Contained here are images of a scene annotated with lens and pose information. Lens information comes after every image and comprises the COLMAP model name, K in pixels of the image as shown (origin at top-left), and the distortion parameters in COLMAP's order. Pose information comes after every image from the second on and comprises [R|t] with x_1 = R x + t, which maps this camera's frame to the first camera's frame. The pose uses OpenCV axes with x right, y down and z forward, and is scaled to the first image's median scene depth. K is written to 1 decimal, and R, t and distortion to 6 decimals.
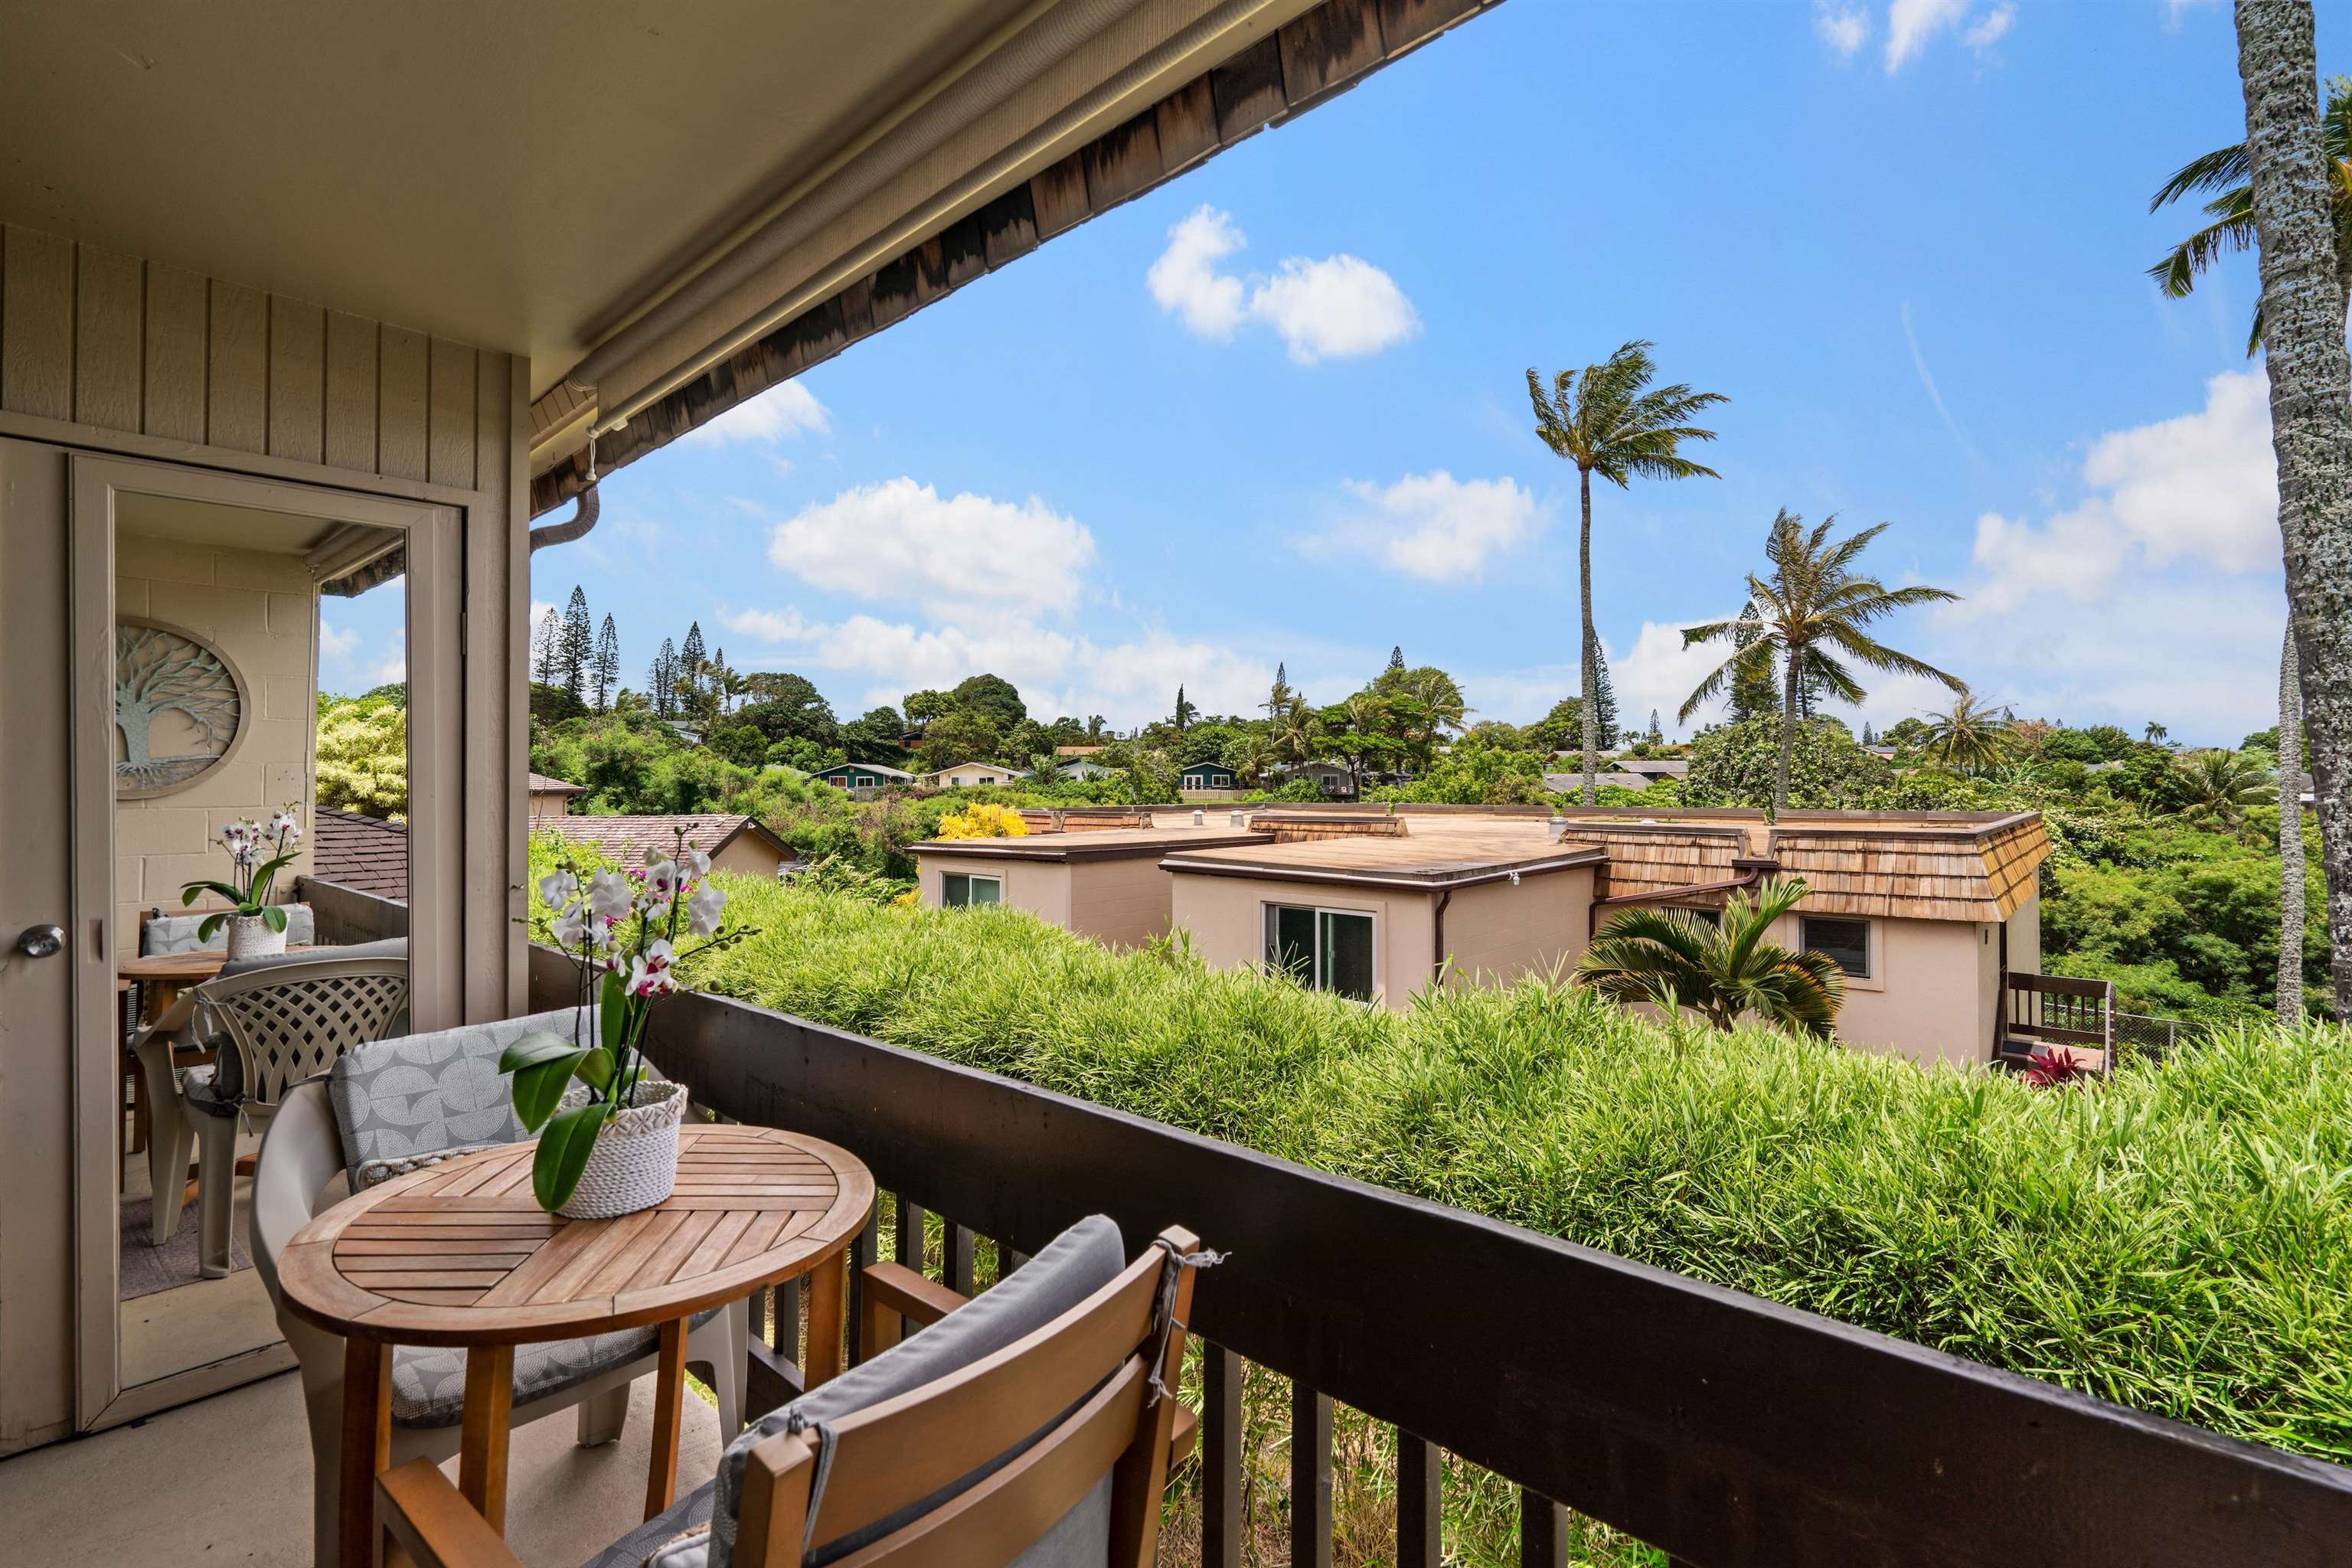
lens RADIAL K [[1058.1, 0, 1185.9], [0, 1058.1, 768.2], [0, 0, 1]] dist [-0.006817, 0.003923]
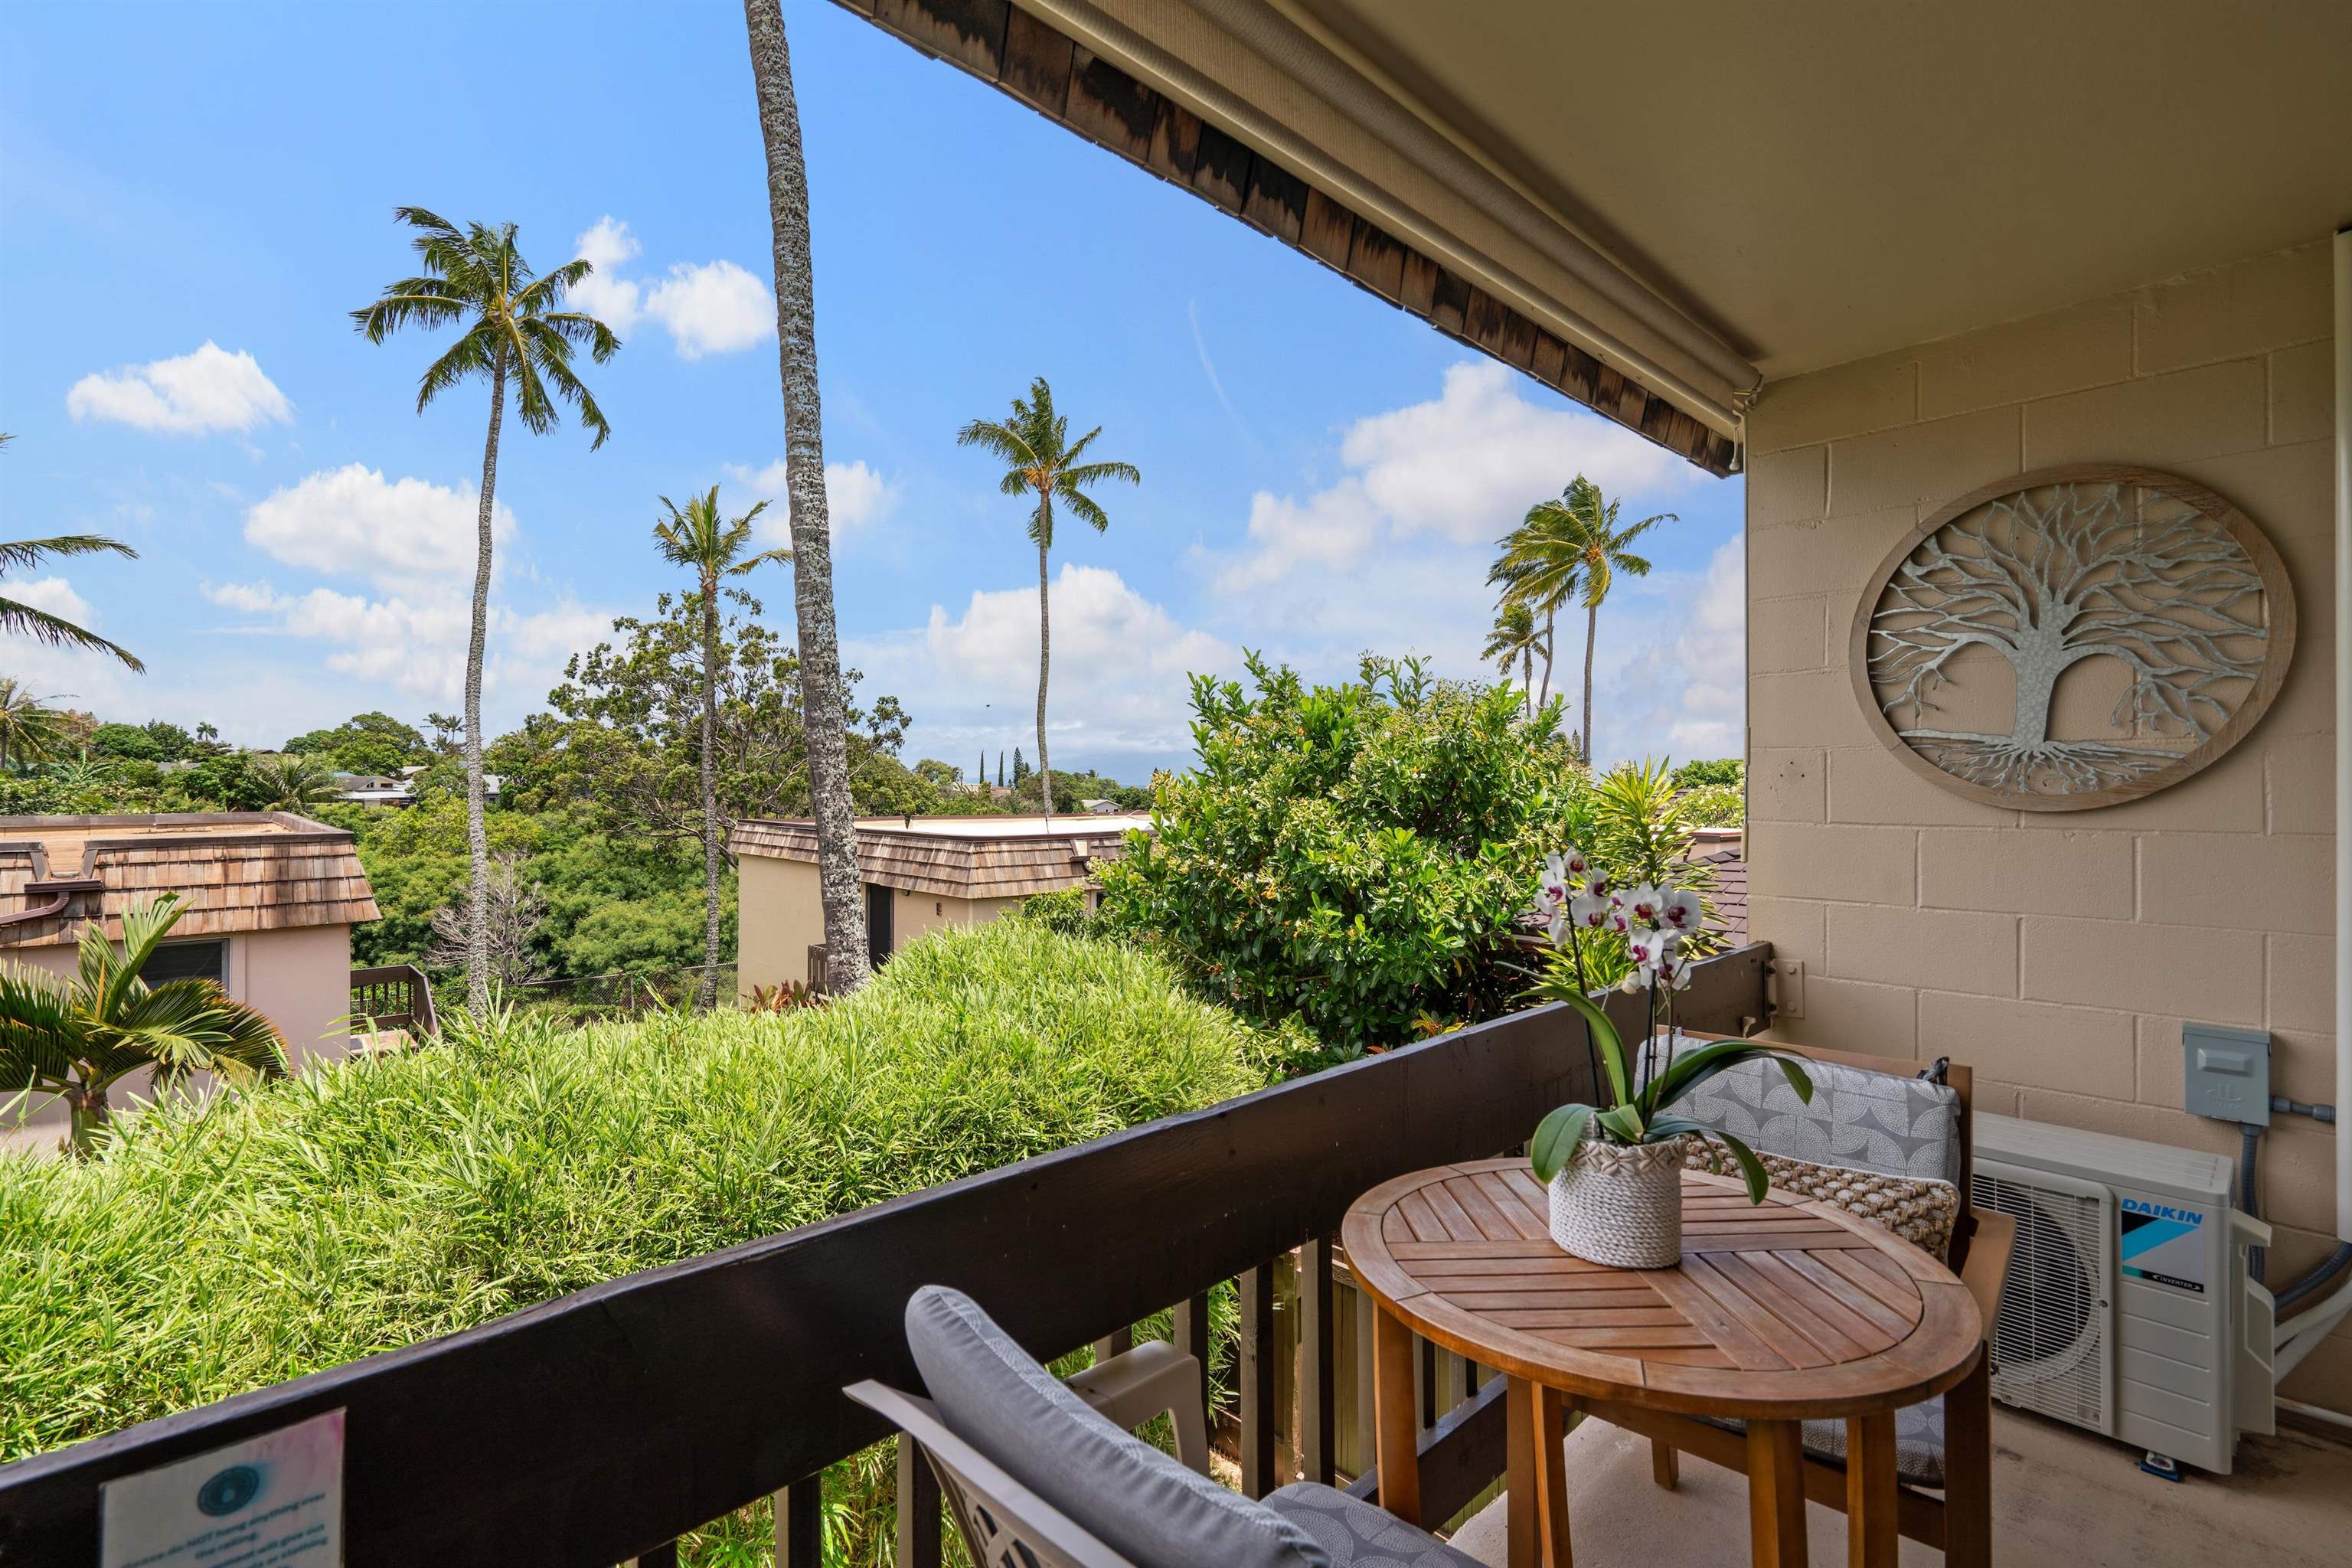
lens RADIAL K [[1058.1, 0, 1169.0], [0, 1058.1, 788.0], [0, 0, 1]] dist [-0.006817, 0.003923]
pose [[0.073692, -0.001181, 0.997280, -0.130884], [-0.017858, 0.999837, 0.002503, 0.002159], [-0.997121, -0.017993, 0.073659, 0.117733]]
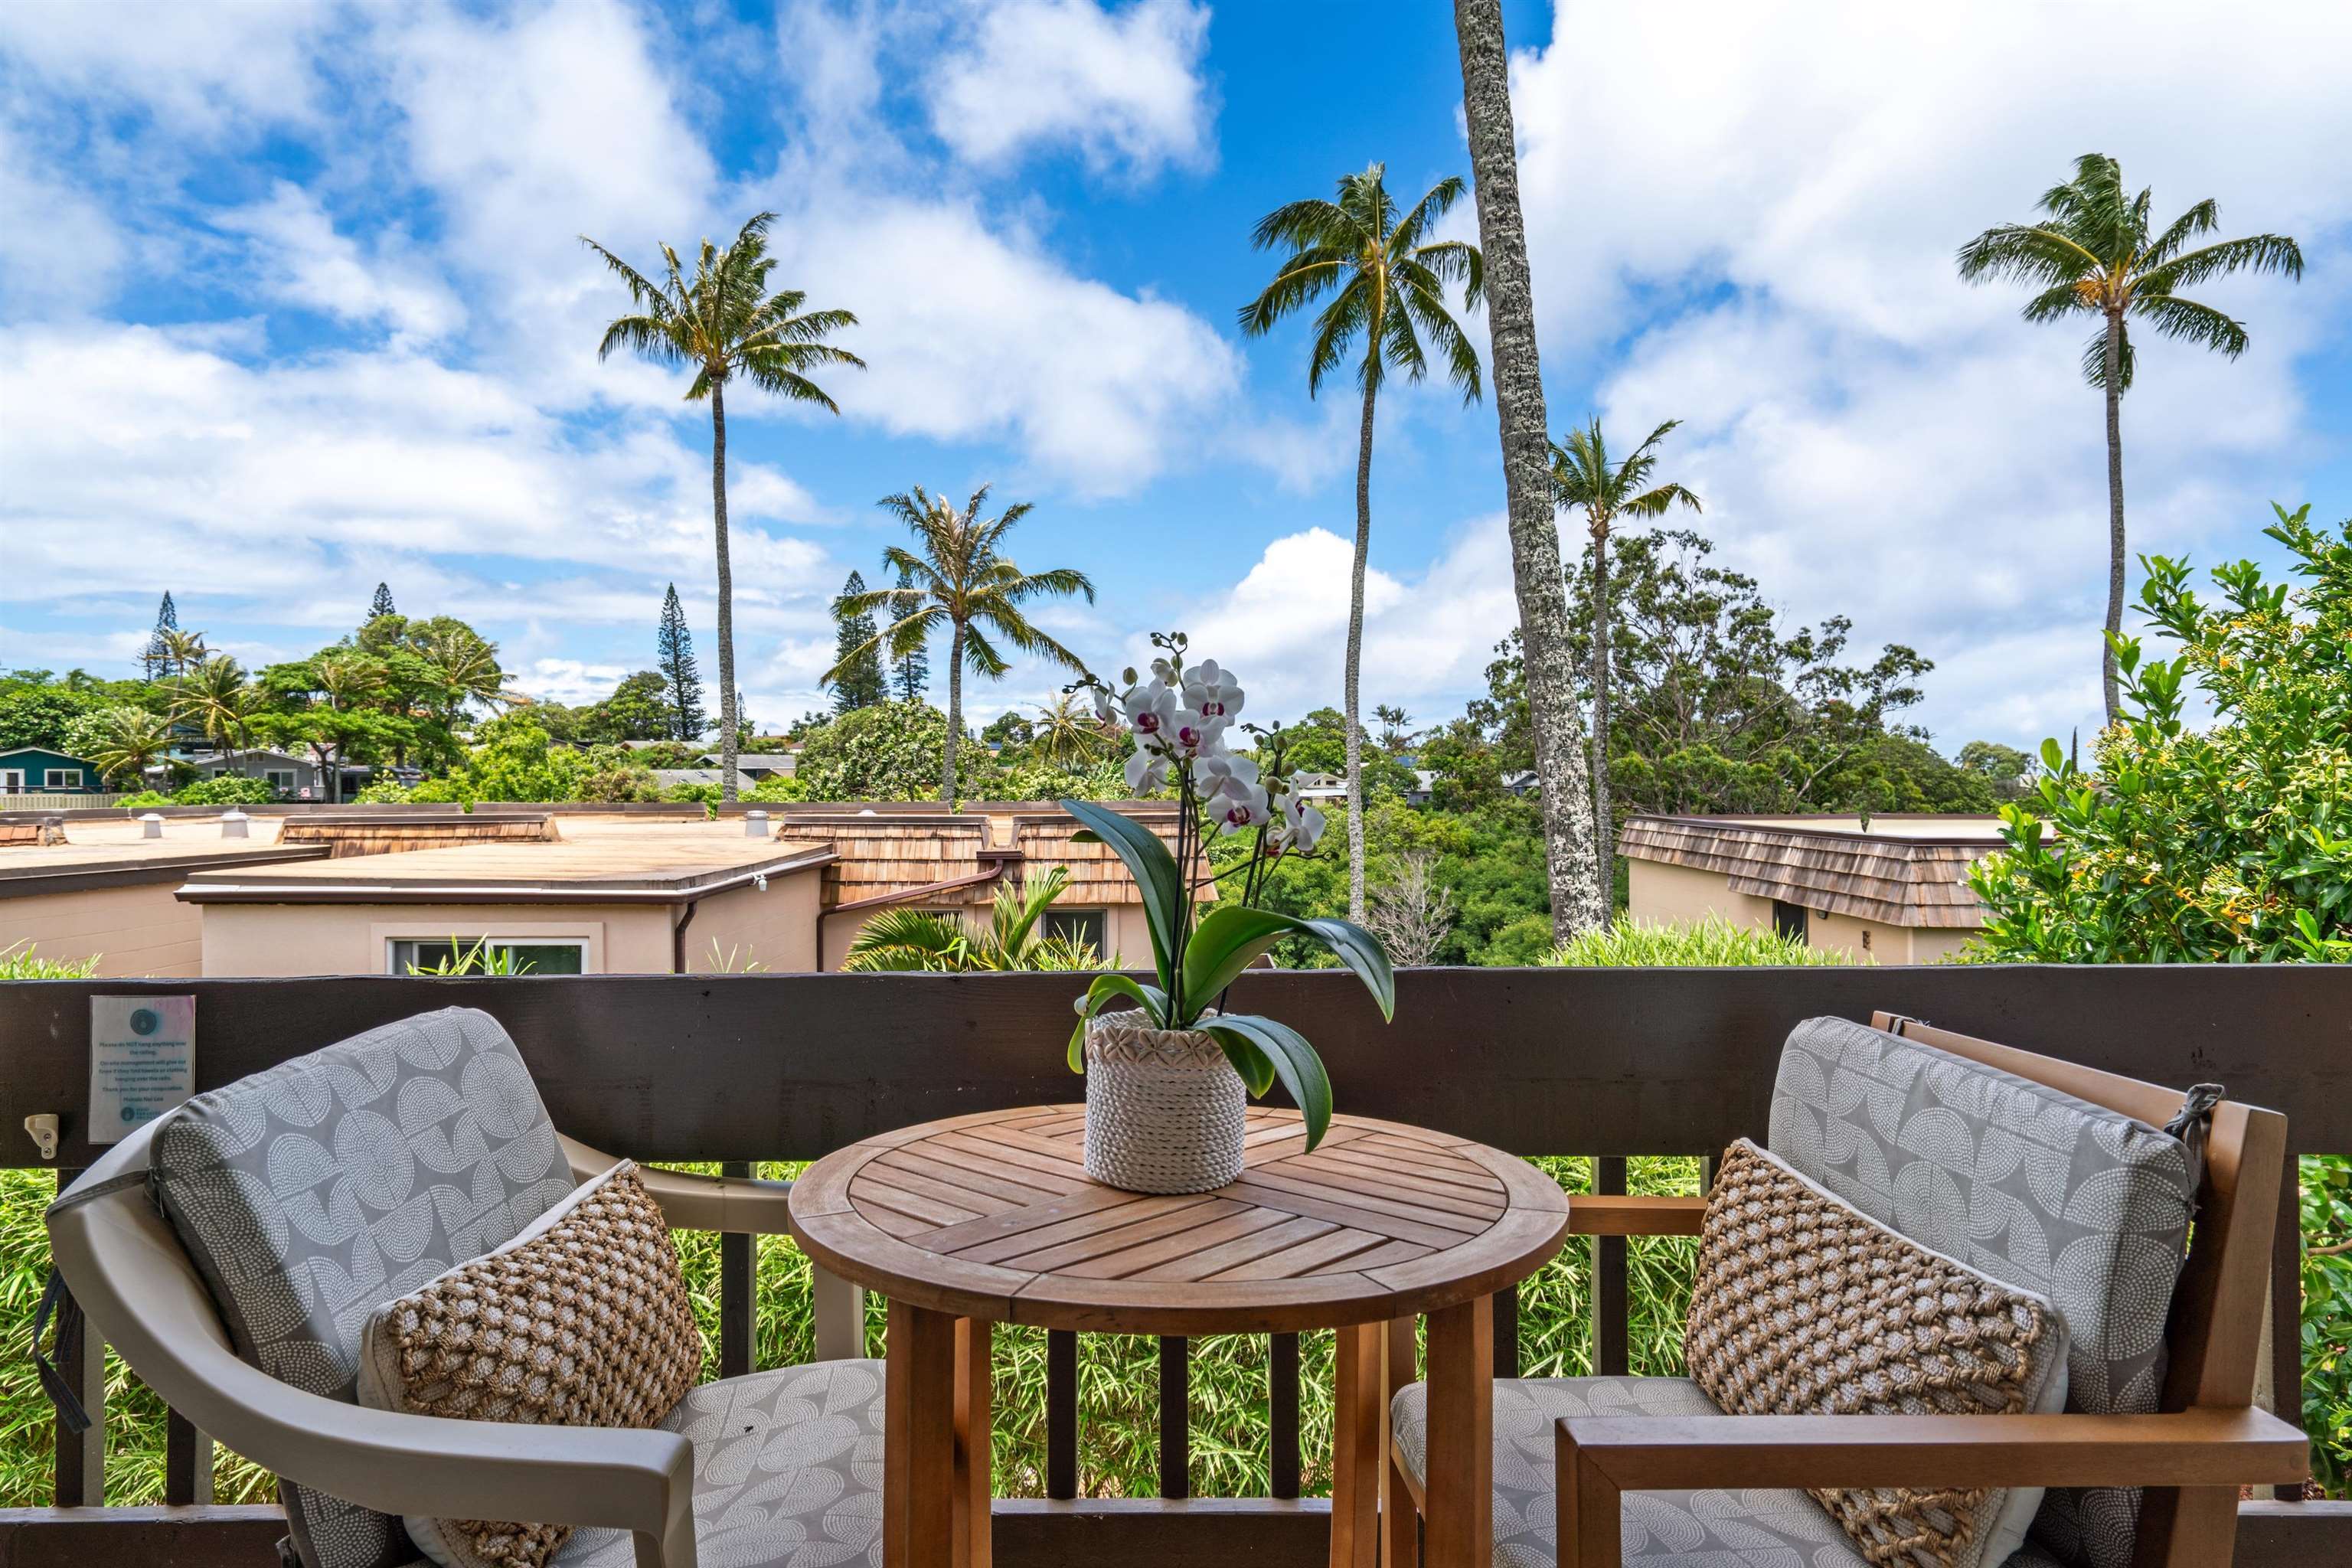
lens RADIAL K [[1365.9, 0, 1180.3], [0, 1365.9, 777.9], [0, 0, 1]] dist [0.001208, -0.000021]
pose [[0.741174, 0.000821, 0.671312, -0.100412], [-0.006656, 0.999959, 0.006127, 0.013228], [-0.671280, -0.009009, 0.741150, 0.030869]]
